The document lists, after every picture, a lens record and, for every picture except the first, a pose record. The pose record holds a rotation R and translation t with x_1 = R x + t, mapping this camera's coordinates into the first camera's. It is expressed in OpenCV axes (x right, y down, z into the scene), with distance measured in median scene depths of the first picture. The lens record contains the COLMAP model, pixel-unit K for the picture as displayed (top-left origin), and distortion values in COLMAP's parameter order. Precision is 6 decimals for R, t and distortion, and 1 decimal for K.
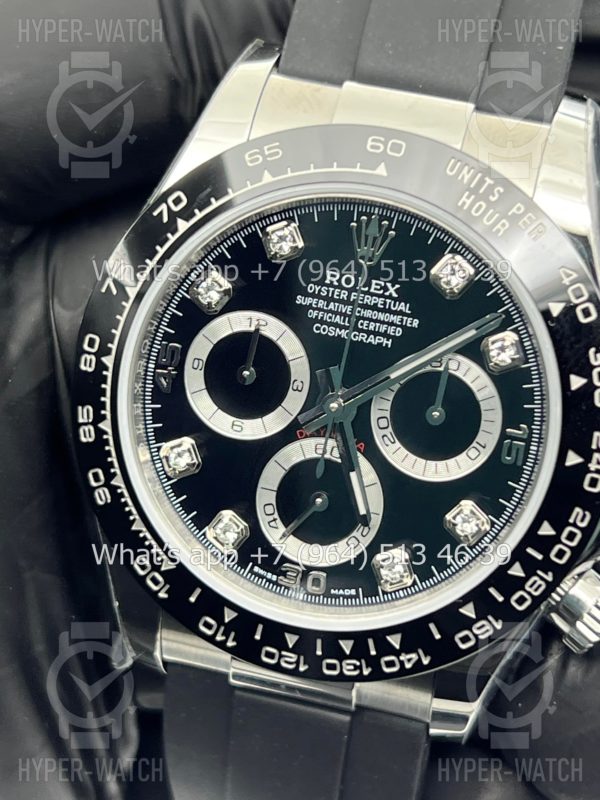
lens RADIAL K [[1878.9, 0, 306.0], [0, 1878.9, 400.1], [0, 0, 1]] dist [0.228734, 0.000000]
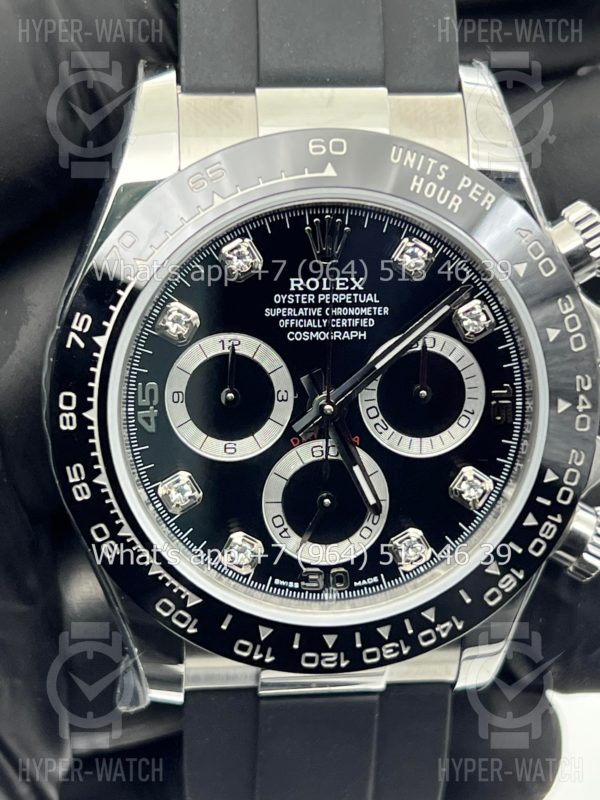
lens RADIAL K [[1878.9, 0, 292.1], [0, 1878.9, 401.7], [0, 0, 1]] dist [0.228734, 0.000000]
pose [[0.936918, -0.229823, 0.263374, -0.267875], [0.215290, 0.973001, 0.083184, -0.088068], [-0.275381, -0.021234, 0.961101, 0.029876]]
